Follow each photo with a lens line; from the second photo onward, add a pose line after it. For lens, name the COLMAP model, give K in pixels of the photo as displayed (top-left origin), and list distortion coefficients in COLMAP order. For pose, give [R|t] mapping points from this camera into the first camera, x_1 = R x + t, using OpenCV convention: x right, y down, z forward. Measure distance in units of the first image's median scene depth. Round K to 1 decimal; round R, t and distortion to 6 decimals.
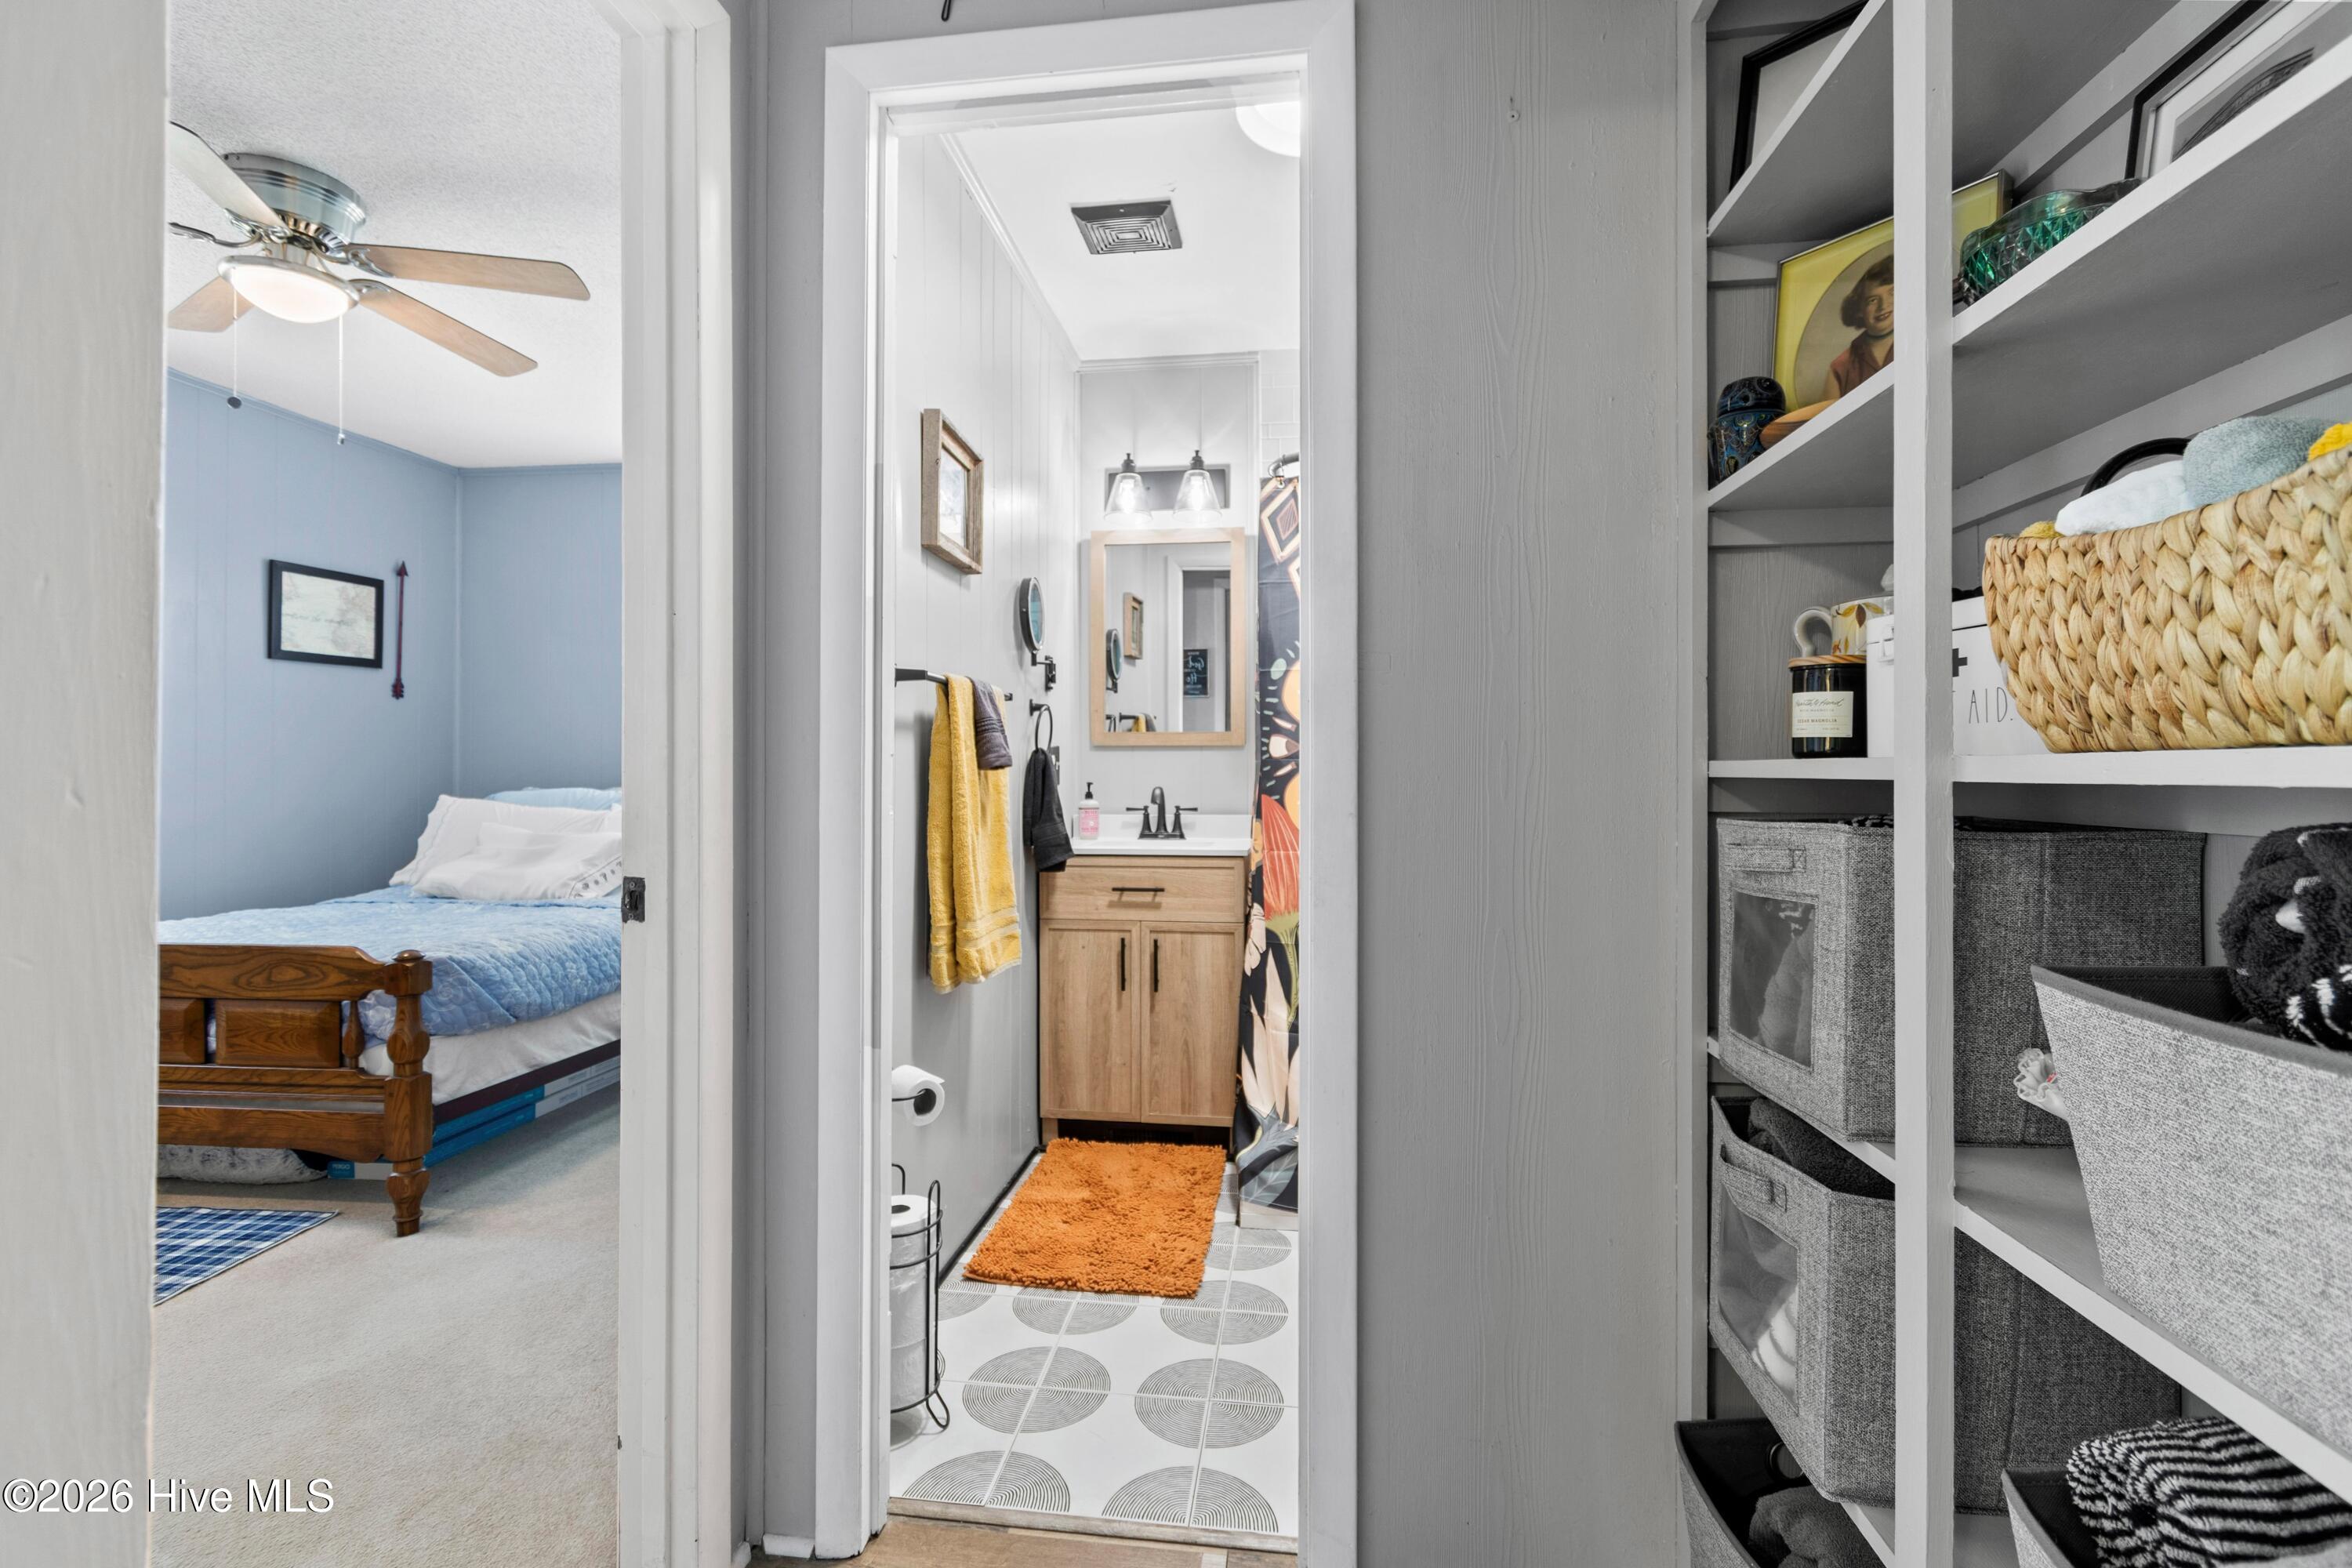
lens RADIAL K [[1064.2, 0, 1182.8], [0, 1064.2, 767.3], [0, 0, 1]] dist [0.005204, -0.003008]
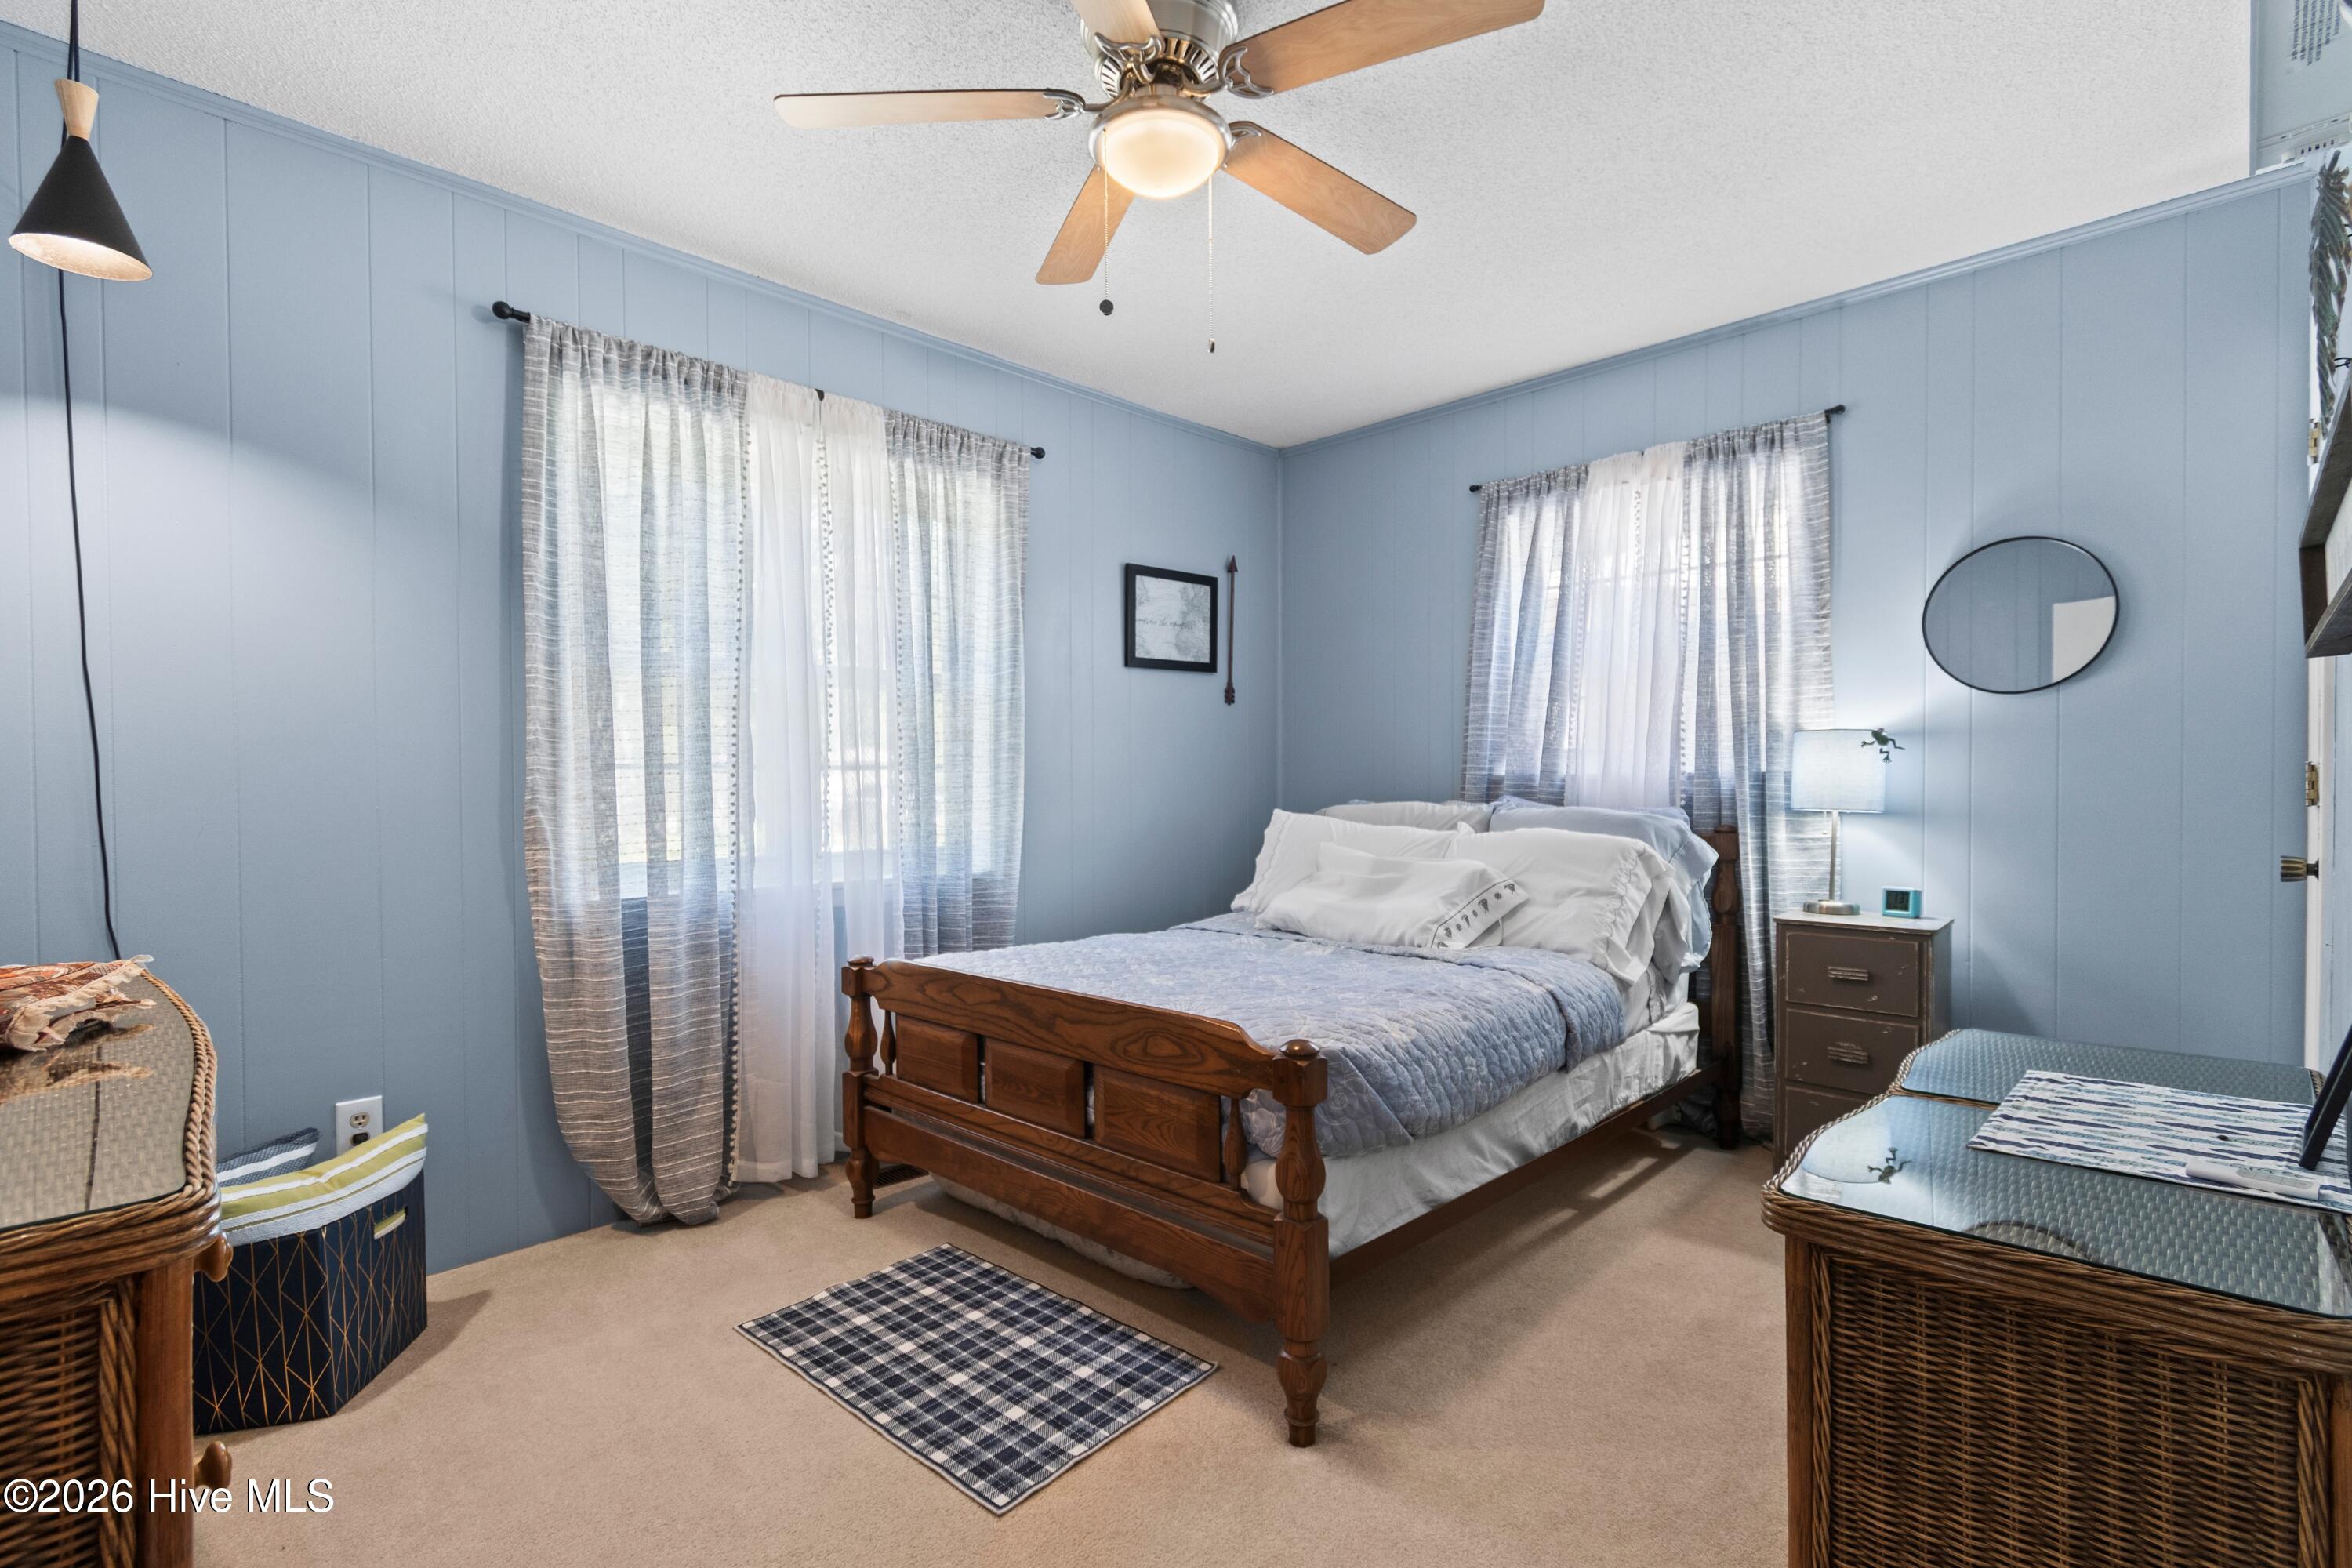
lens RADIAL K [[1064.2, 0, 1171.0], [0, 1064.2, 793.8], [0, 0, 1]] dist [0.005204, -0.003008]
pose [[0.795398, 0.003155, -0.606080, -0.347112], [0.008658, 0.999825, 0.016567, -0.003353], [0.606026, -0.018425, 0.795231, 0.370337]]
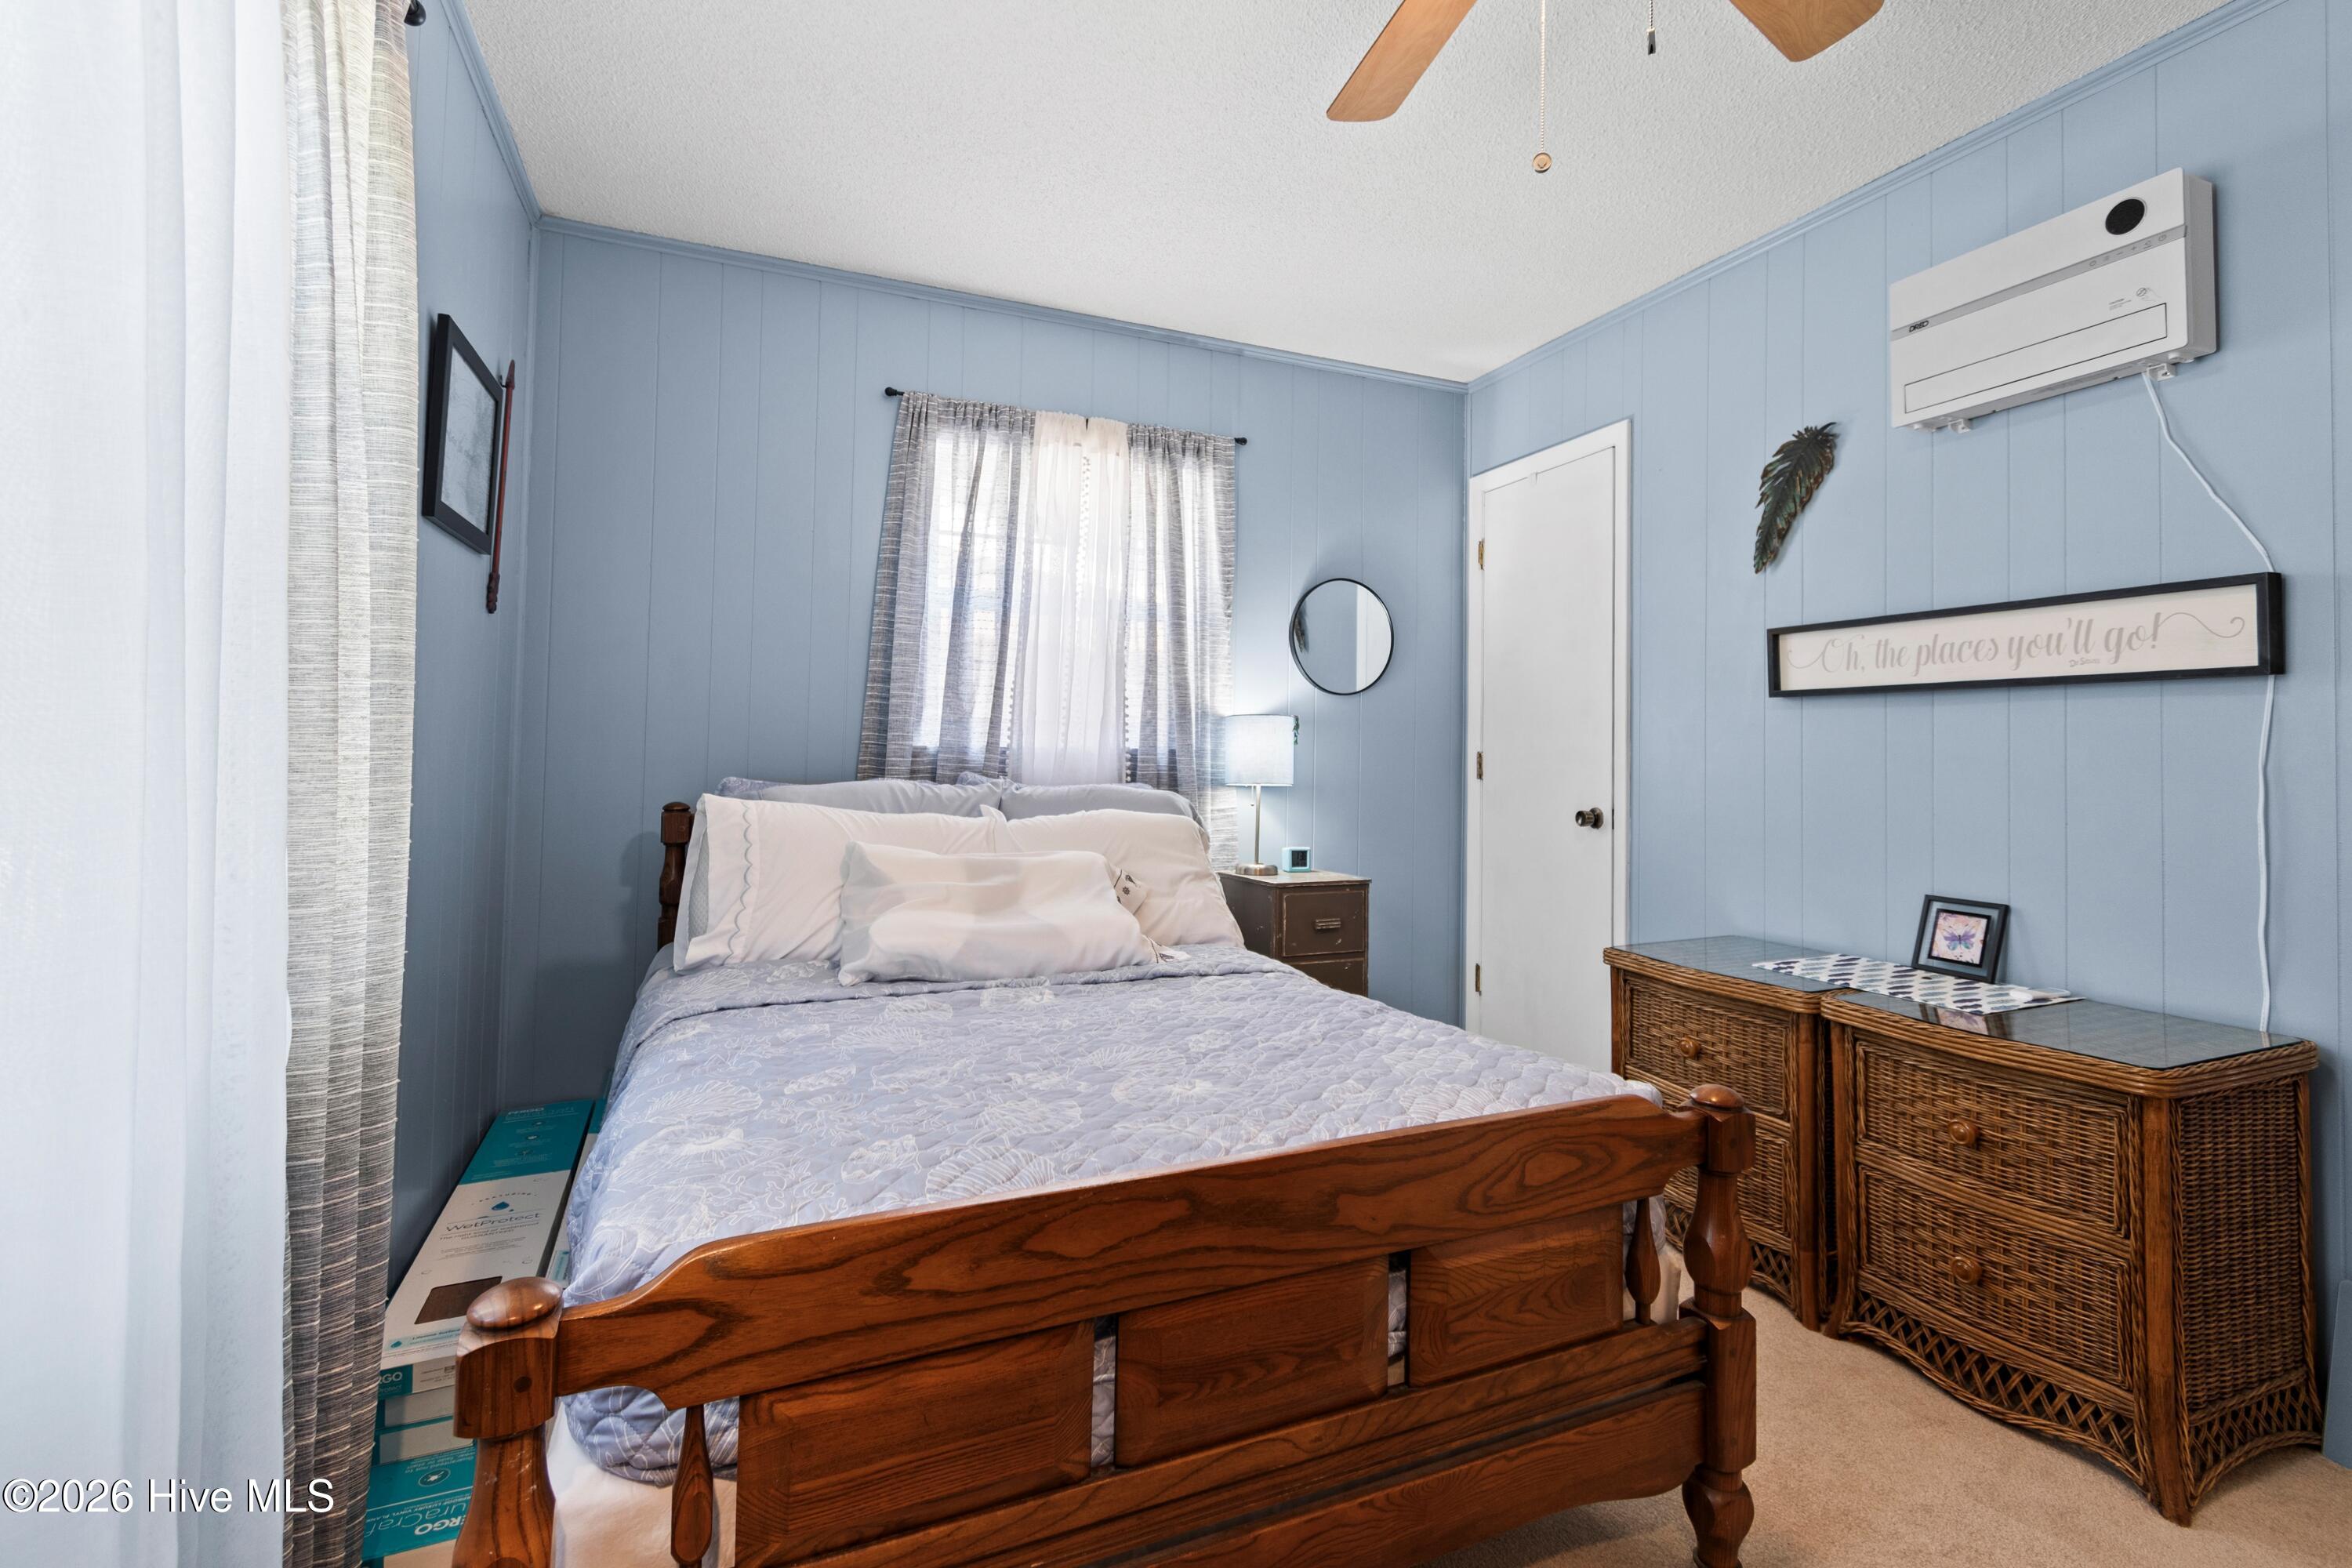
lens RADIAL K [[1064.2, 0, 1125.0], [0, 1064.2, 732.5], [0, 0, 1]] dist [0.005204, -0.003008]
pose [[0.873196, 0.021022, 0.486916, -1.194316], [-0.013482, 0.999729, -0.018986, 0.001363], [-0.487183, 0.010014, 0.873243, 0.622552]]
